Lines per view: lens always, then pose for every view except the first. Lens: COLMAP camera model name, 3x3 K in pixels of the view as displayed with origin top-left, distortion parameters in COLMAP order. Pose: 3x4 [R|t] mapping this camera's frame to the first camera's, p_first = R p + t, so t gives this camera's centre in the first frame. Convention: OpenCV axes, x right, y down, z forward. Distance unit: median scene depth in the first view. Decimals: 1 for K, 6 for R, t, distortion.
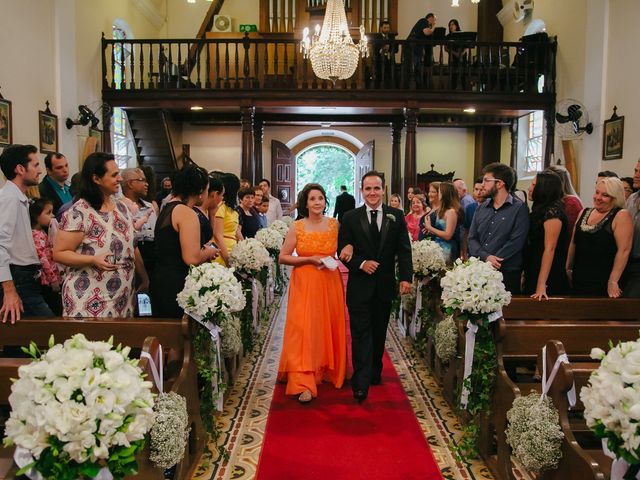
lens RADIAL K [[553.1, 0, 320.0], [0, 553.1, 240.0], [0, 0, 1]] dist [-0.053605, 0.016859]
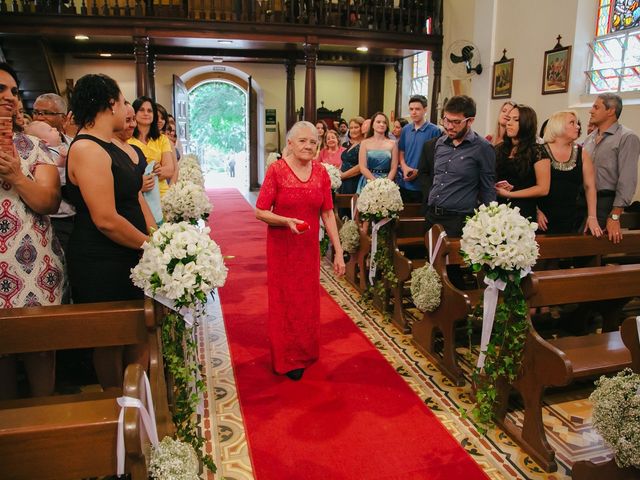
lens RADIAL K [[493.0, 0, 320.0], [0, 493.0, 240.0], [0, 0, 1]] dist [-0.124145, 0.066272]
pose [[0.968916, -0.051756, 0.241916, -0.063649], [0.018480, 0.990281, 0.137848, -0.007207], [-0.246699, -0.129093, 0.960455, 0.128866]]
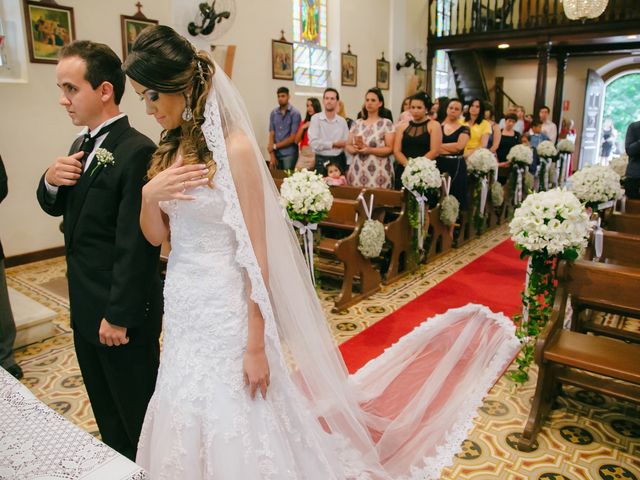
lens RADIAL K [[493.0, 0, 320.0], [0, 493.0, 240.0], [0, 0, 1]] dist [-0.124145, 0.066272]
pose [[0.796703, 0.130952, -0.590014, 0.166992], [-0.037431, 0.985061, 0.168088, 0.018794], [0.603211, -0.111831, 0.789703, -0.132720]]
